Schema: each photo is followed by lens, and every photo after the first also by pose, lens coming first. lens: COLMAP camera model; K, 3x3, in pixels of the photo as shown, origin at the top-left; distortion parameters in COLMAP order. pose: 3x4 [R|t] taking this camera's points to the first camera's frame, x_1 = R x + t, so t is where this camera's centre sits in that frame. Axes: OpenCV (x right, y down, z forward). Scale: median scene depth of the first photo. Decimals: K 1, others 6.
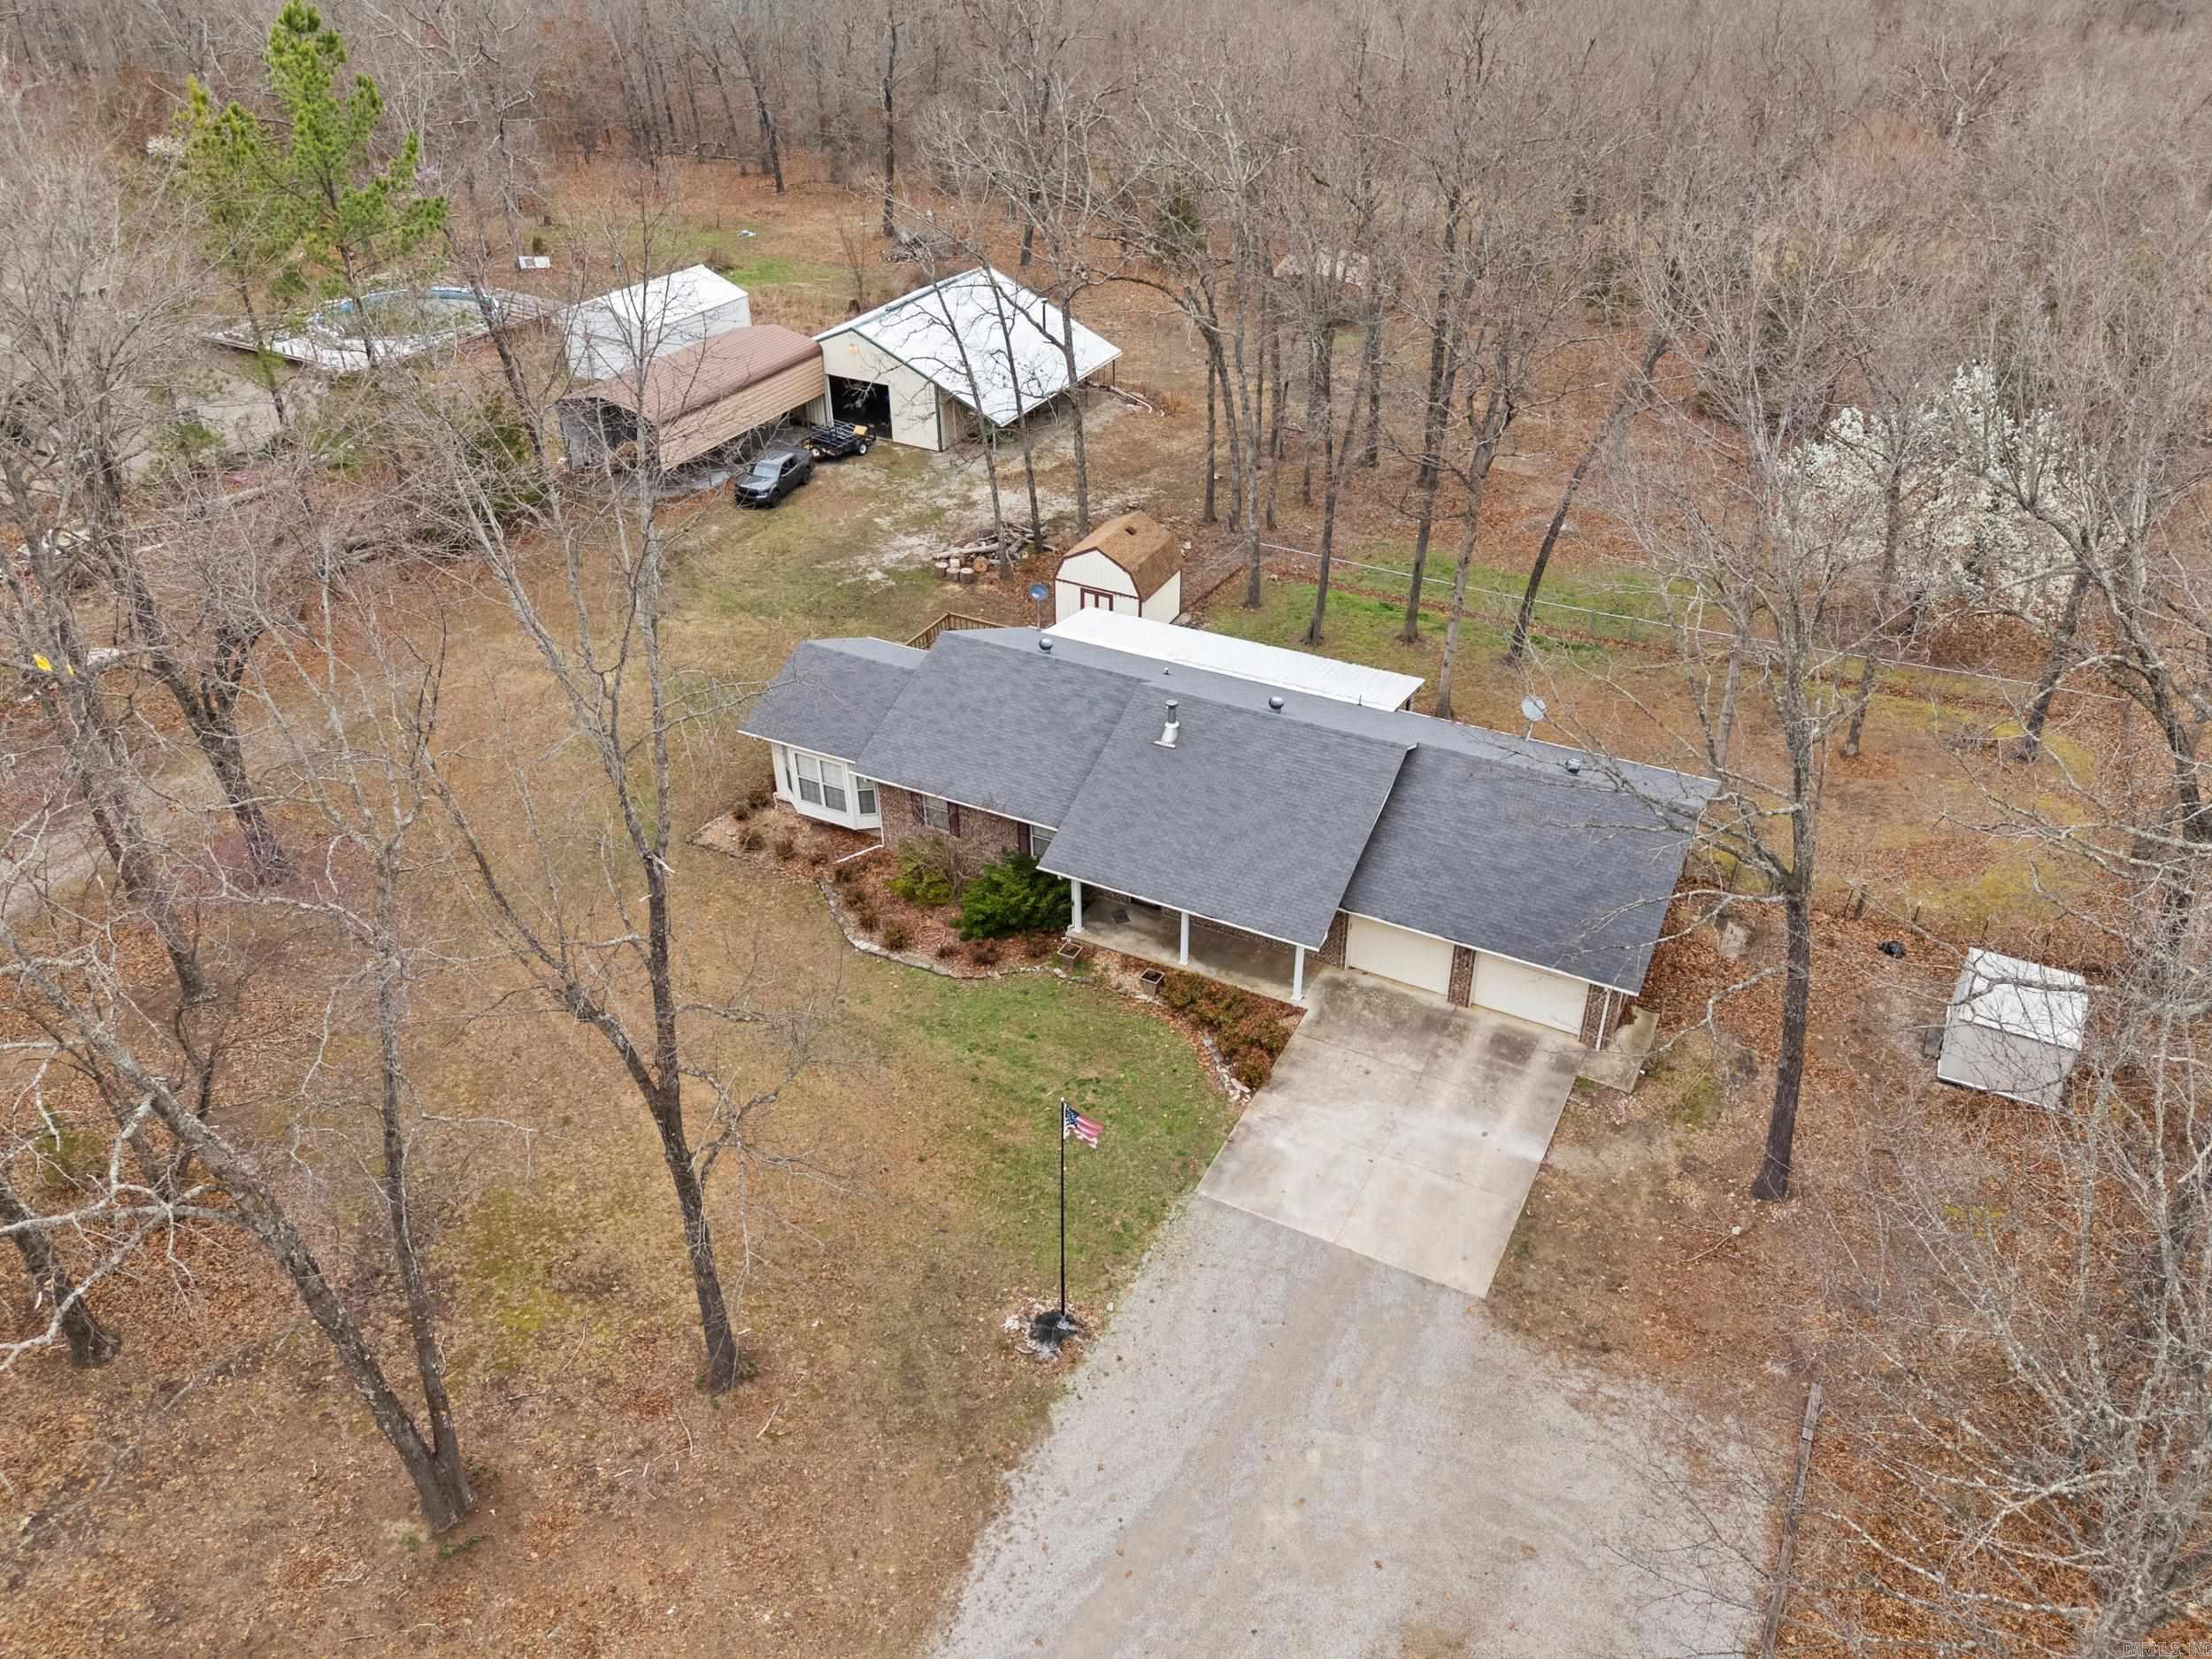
lens RADIAL K [[1588.3, 0, 1106.0], [0, 1588.3, 829.5], [0, 0, 1]] dist [0.097993, -0.131659]
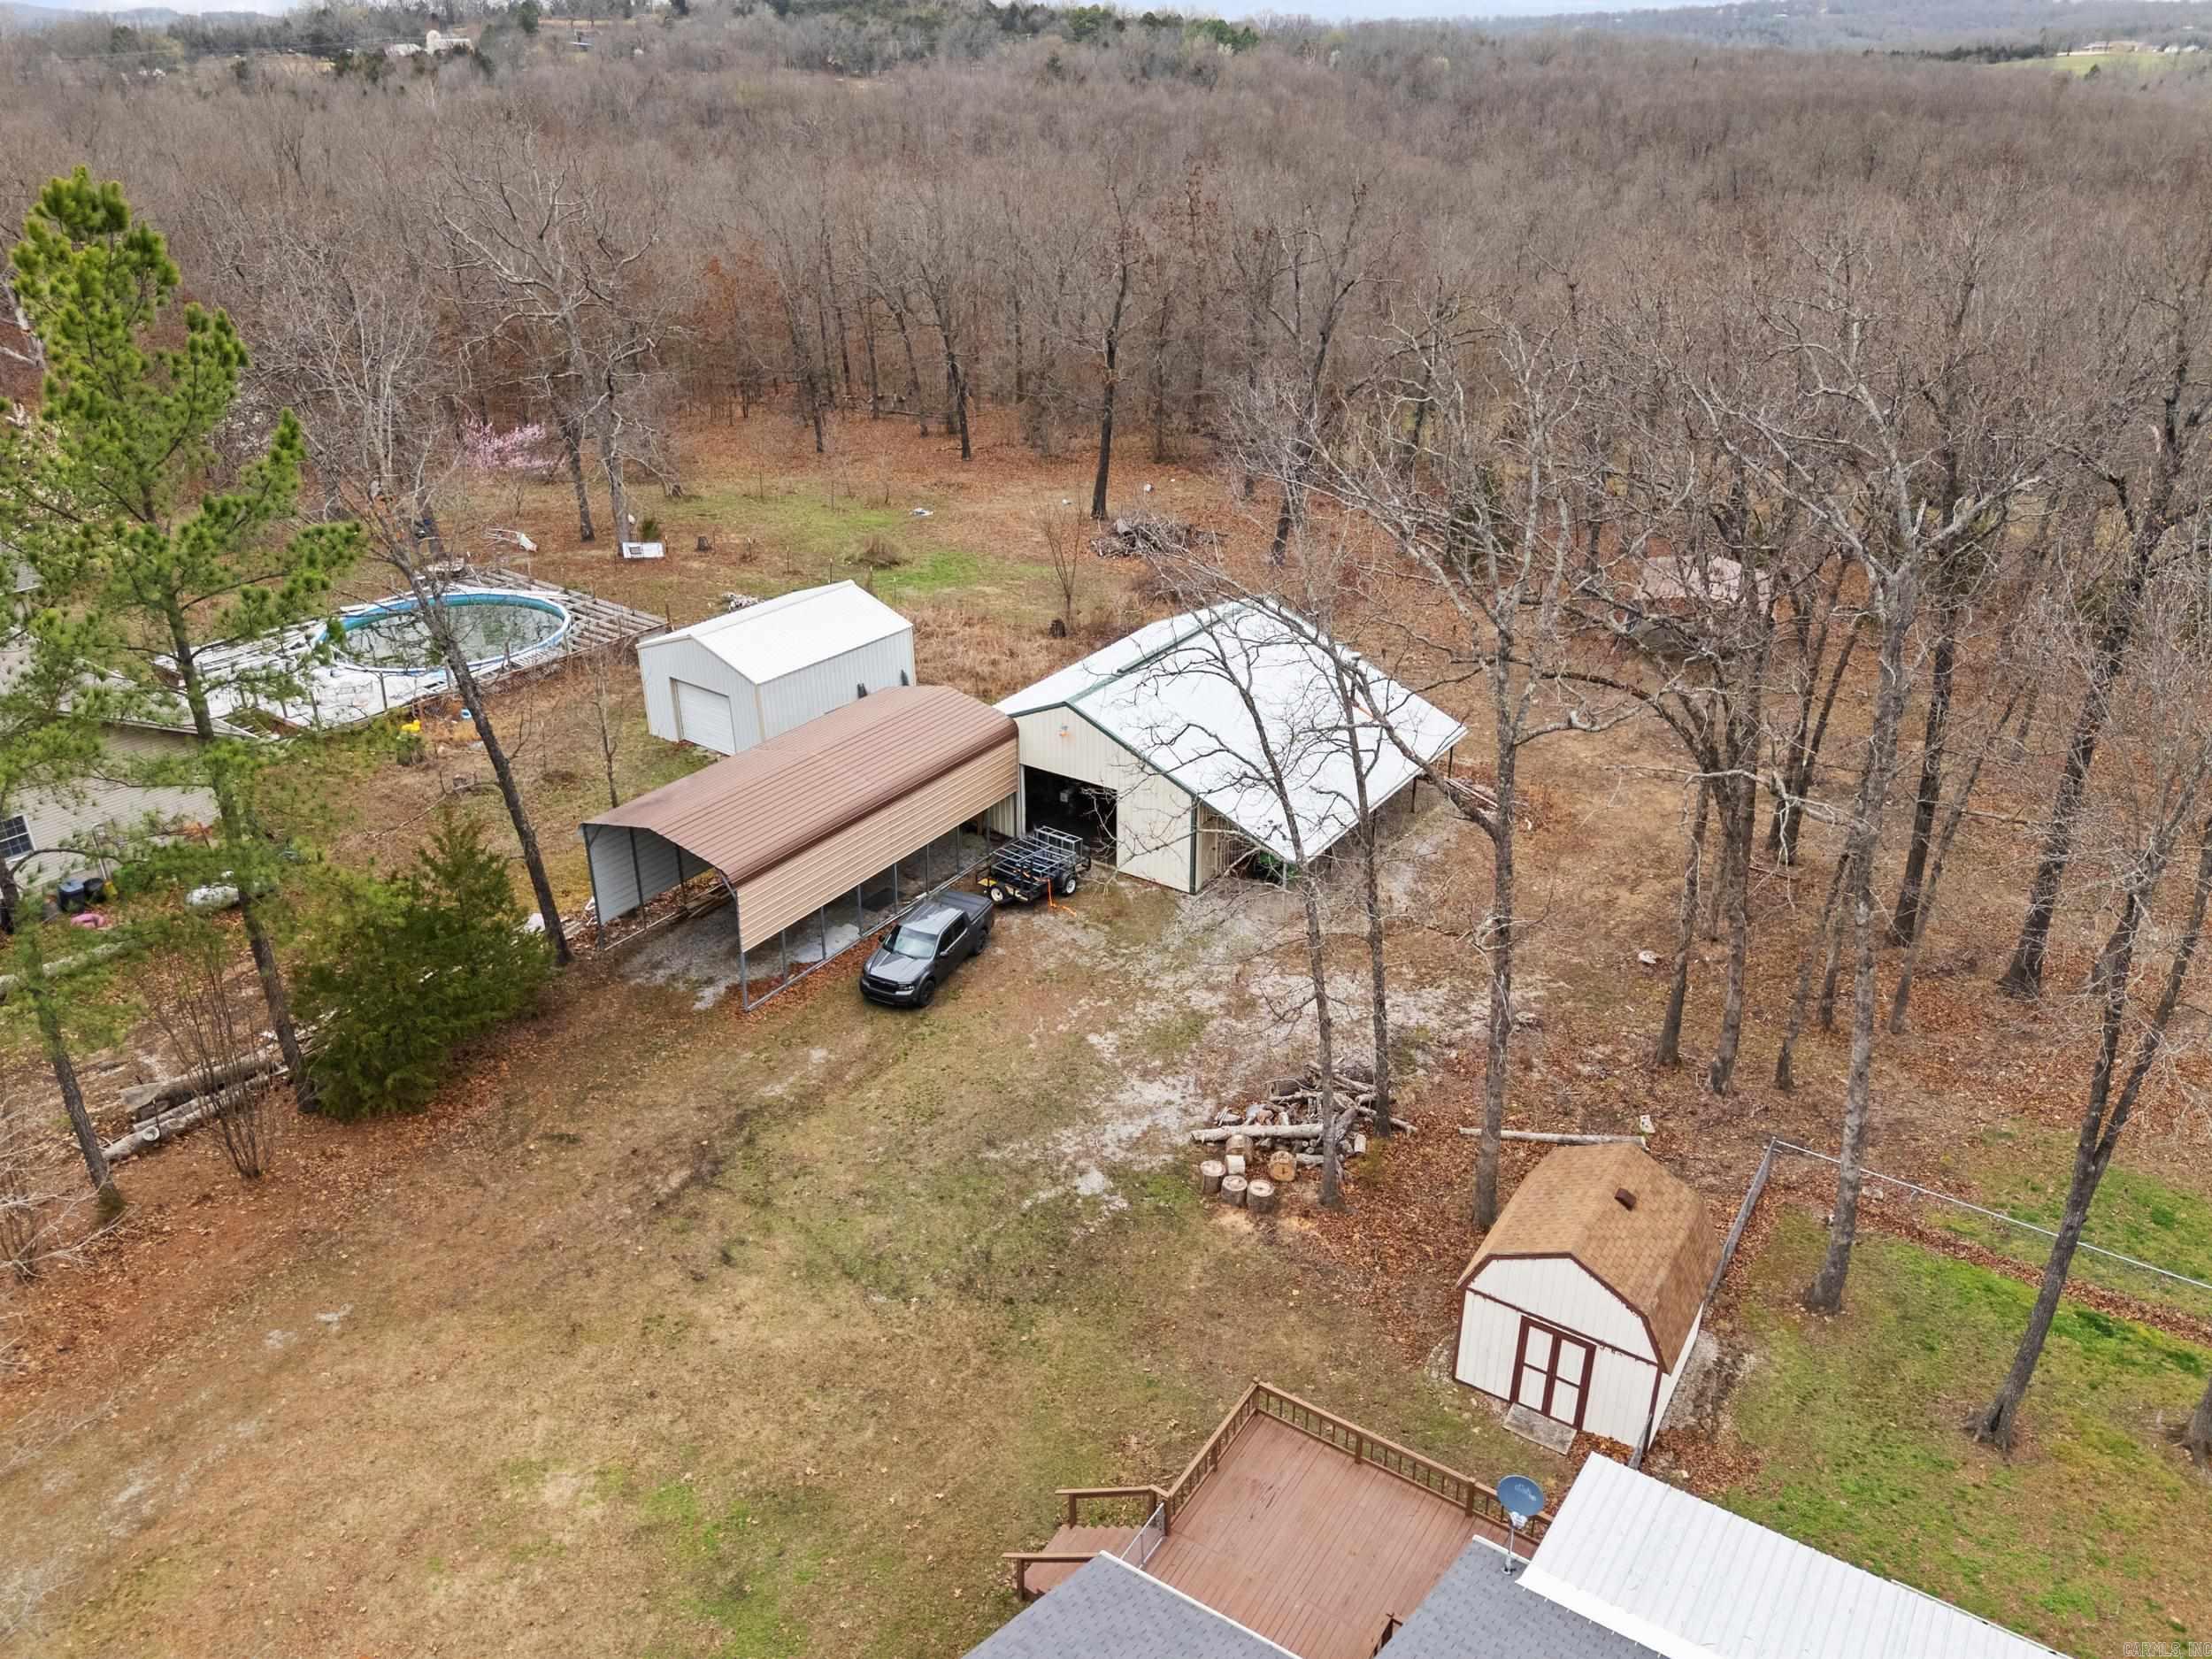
lens RADIAL K [[1588.3, 0, 1106.0], [0, 1588.3, 829.5], [0, 0, 1]] dist [0.097993, -0.131659]
pose [[0.994889, 0.046091, -0.089841, -0.088284], [-0.057481, 0.990025, -0.128633, -0.192174], [0.083016, 0.133140, 0.987614, 0.406668]]
